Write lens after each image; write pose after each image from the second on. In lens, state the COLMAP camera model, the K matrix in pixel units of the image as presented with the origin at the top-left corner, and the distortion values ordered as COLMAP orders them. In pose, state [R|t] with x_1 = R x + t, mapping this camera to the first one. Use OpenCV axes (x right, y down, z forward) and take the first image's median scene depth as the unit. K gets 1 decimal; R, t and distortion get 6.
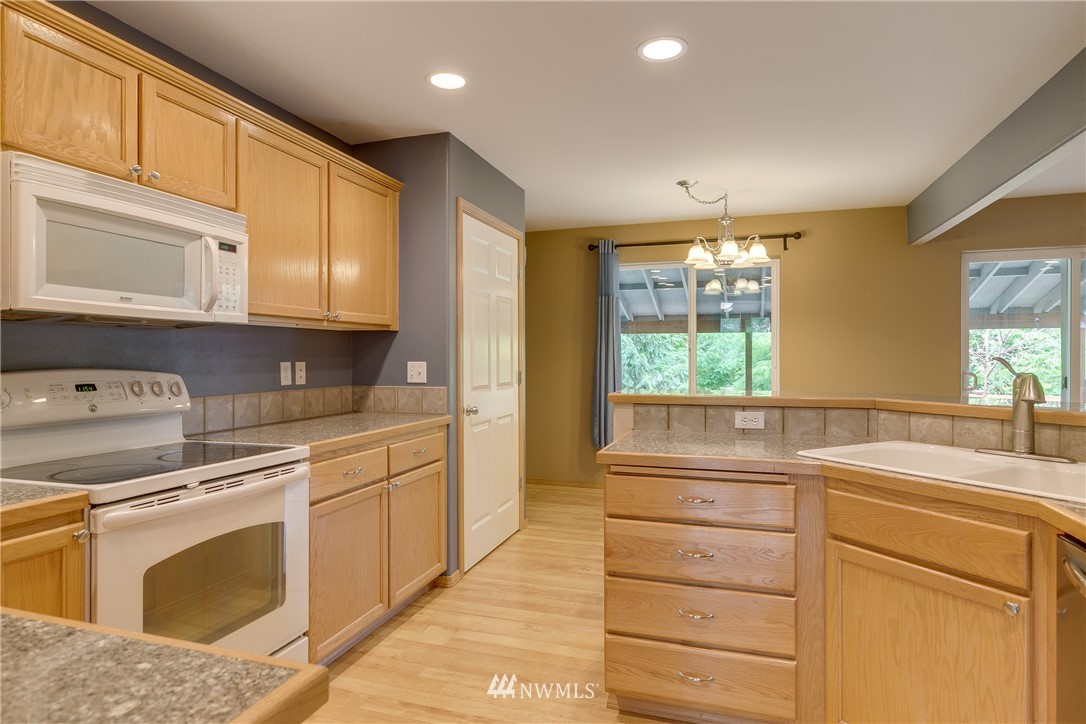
lens RADIAL K [[627.1, 0, 544.8], [0, 627.1, 365.7], [0, 0, 1]] dist [0.007047, -0.001563]
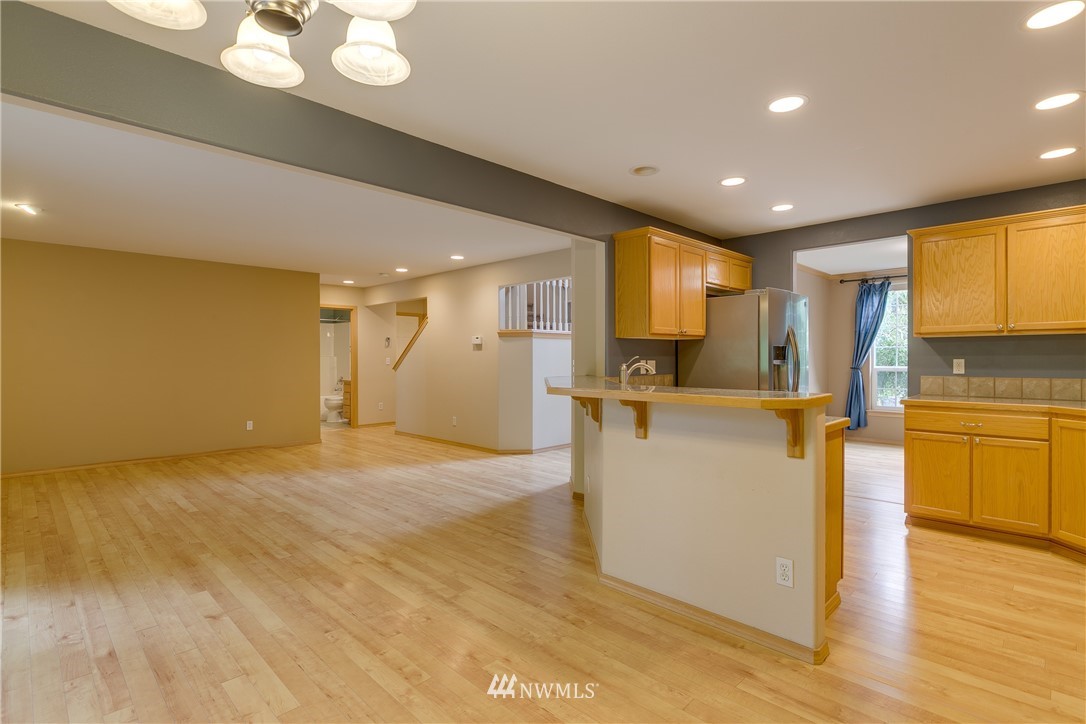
lens RADIAL K [[528.4, 0, 543.2], [0, 528.4, 361.2], [0, 0, 1]] dist [-0.009947, 0.002976]
pose [[-0.889277, 0.001350, 0.457367, 0.120736], [0.011831, 0.999729, 0.020053, -0.025225], [-0.457216, 0.023243, -0.889052, 1.849159]]
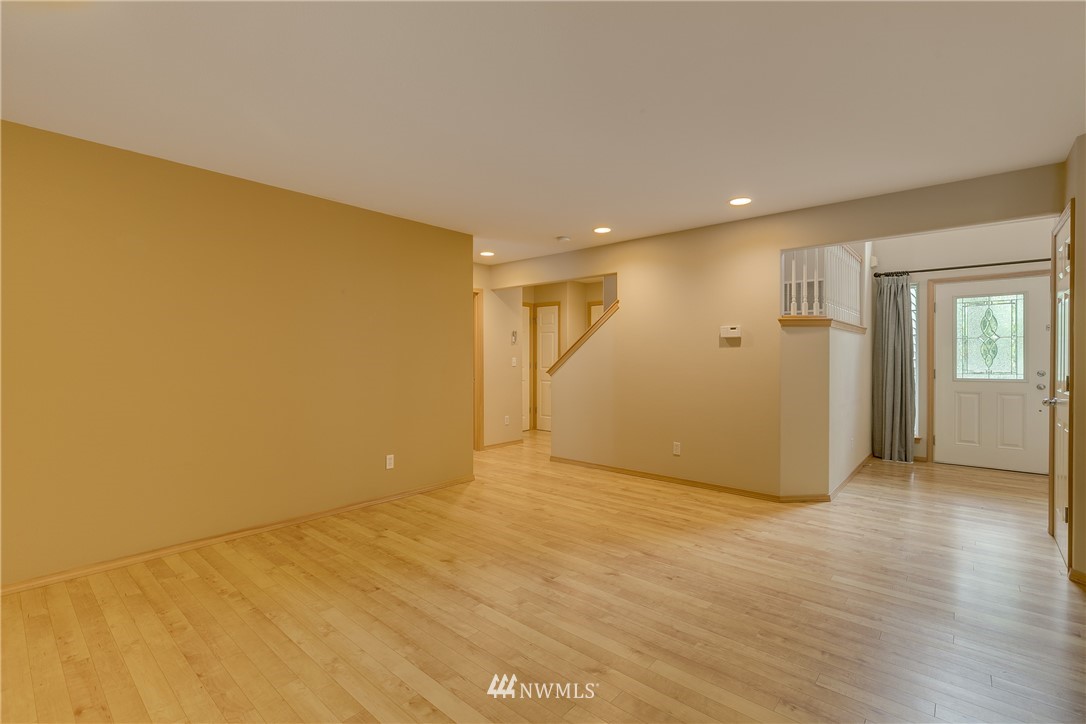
lens RADIAL K [[486.7, 0, 542.4], [0, 486.7, 358.6], [0, 0, 1]] dist [-0.000282, -0.000003]
pose [[-0.915051, 0.003343, 0.403325, 1.437962], [0.010695, 0.999815, 0.015977, -0.023282], [-0.403197, 0.018934, -0.914917, 1.456055]]
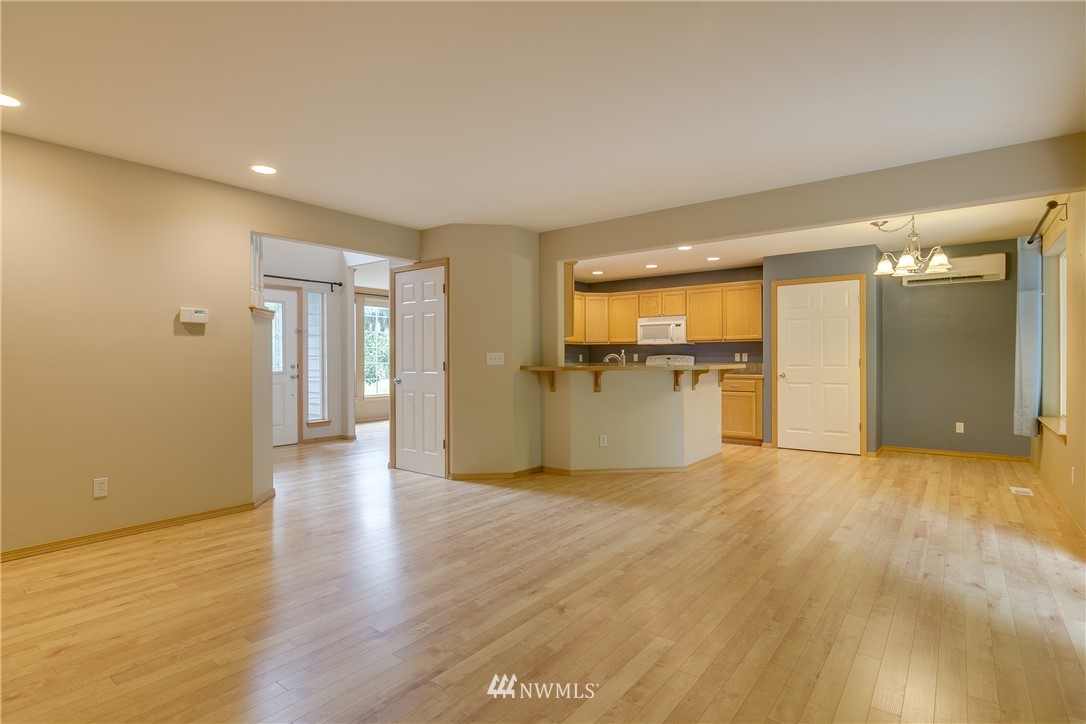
lens RADIAL K [[543.2, 0, 540.8], [0, 543.2, 361.5], [0, 0, 1]] dist [-0.009964, 0.001472]
pose [[-0.343016, 0.008323, -0.939293, 2.475140], [-0.010407, 0.999866, 0.012660, 0.010378], [0.939272, 0.014118, -0.342883, 1.079111]]
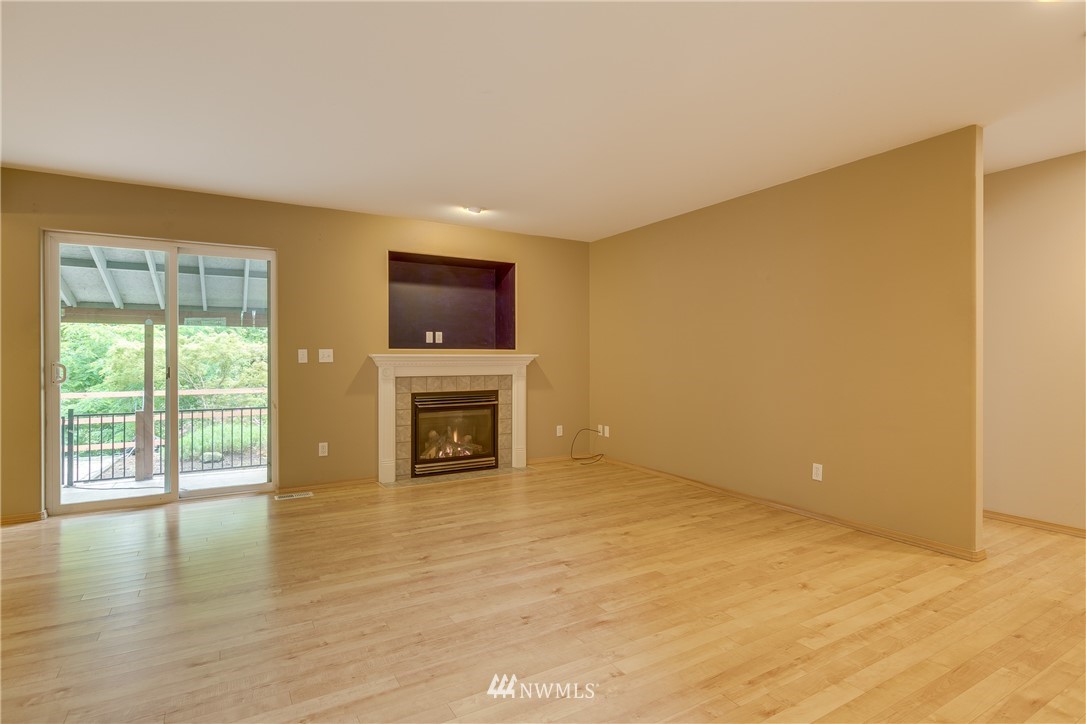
lens RADIAL K [[543.2, 0, 539.2], [0, 543.2, 367.3], [0, 0, 1]] dist [-0.009964, 0.001472]
pose [[0.669371, -0.009701, 0.742865, 0.988600], [0.009432, 0.999945, 0.004560, 0.033787], [-0.742868, 0.003954, 0.669426, -0.090750]]
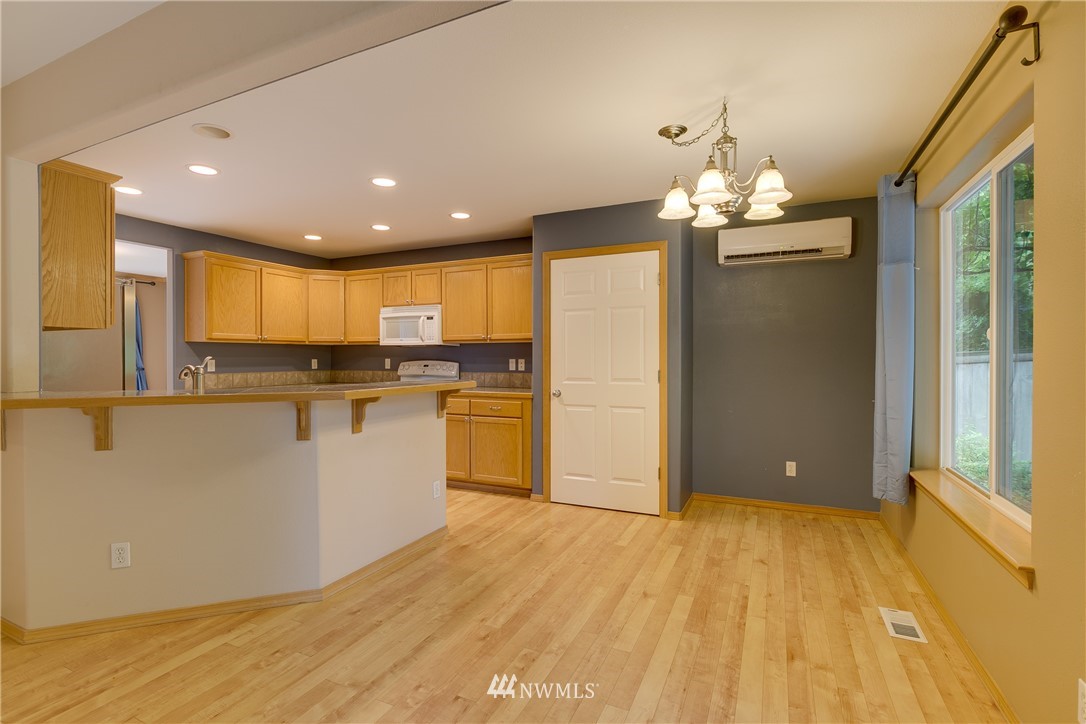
lens RADIAL K [[498.5, 0, 544.6], [0, 498.5, 361.4], [0, 0, 1]] dist [-0.012404, -0.000539]
pose [[-0.124748, 0.010200, -0.992136, 1.309861], [-0.015377, 0.999807, 0.012212, -0.021673], [0.992069, 0.016779, -0.124567, 1.408085]]
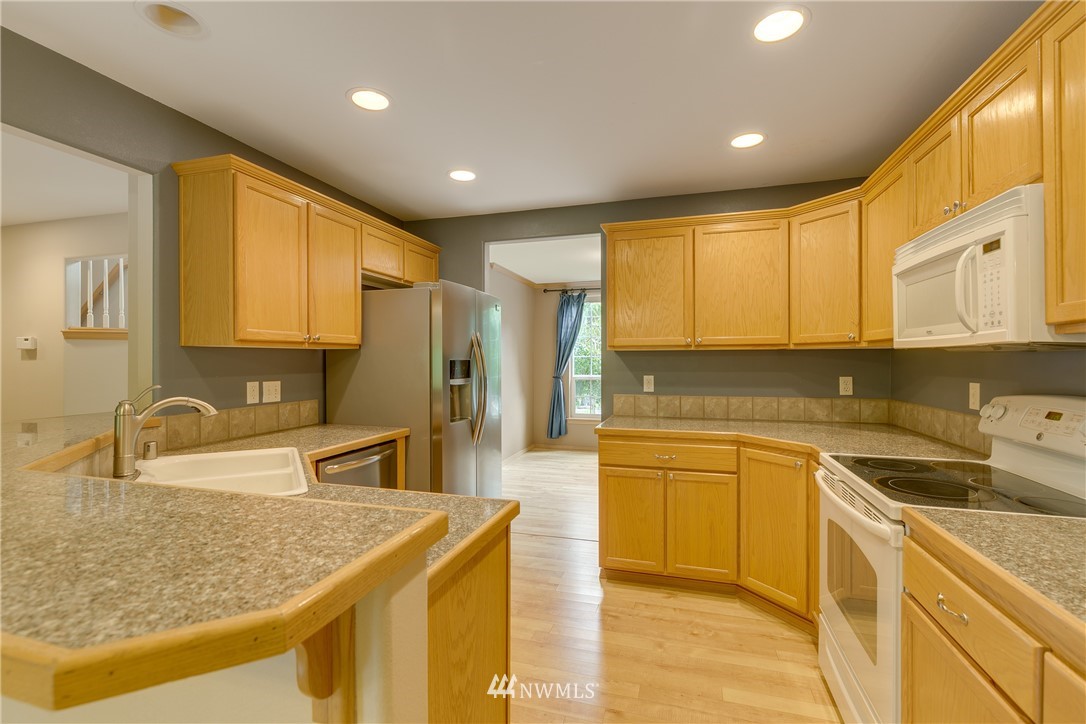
lens RADIAL K [[486.7, 0, 545.1], [0, 486.7, 359.1], [0, 0, 1]] dist [-0.000282, -0.000003]
pose [[-0.999805, 0.003162, -0.019515, 0.045637], [0.002881, 0.999892, 0.014396, -0.046613], [0.019559, 0.014337, -0.999706, 1.244479]]
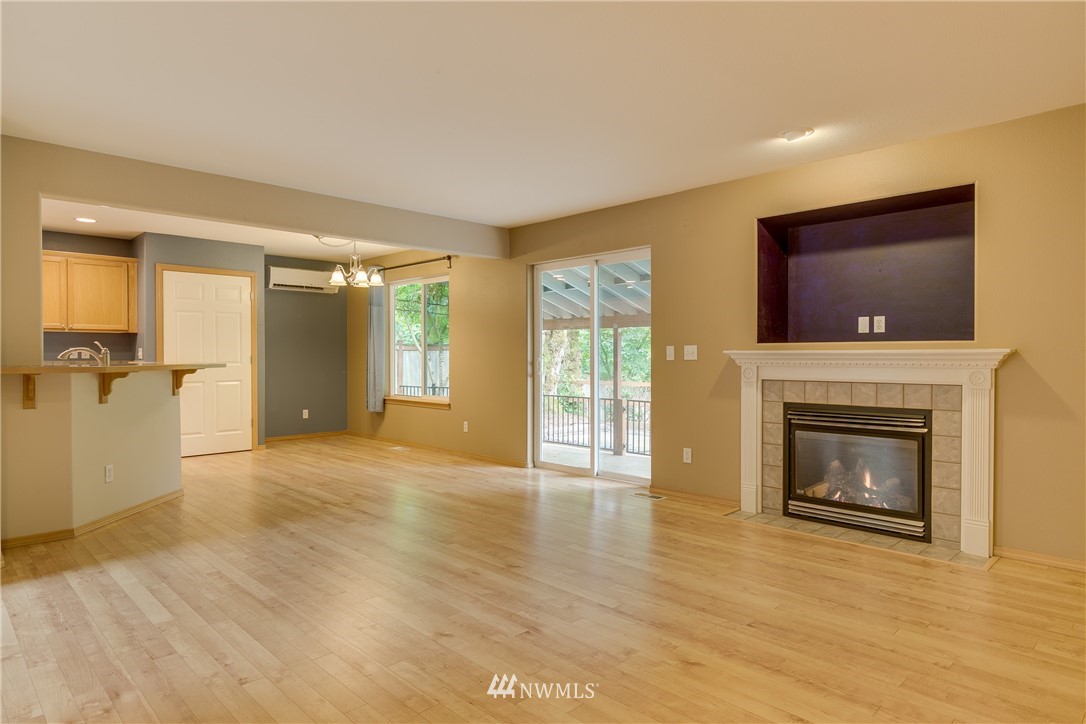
lens RADIAL K [[627.1, 0, 550.0], [0, 627.1, 362.8], [0, 0, 1]] dist [0.007047, -0.001563]
pose [[0.889049, 0.009112, -0.457721, 2.251362], [-0.010252, 0.999947, -0.000008, 0.031684], [0.457697, 0.004700, 0.889096, -0.220399]]
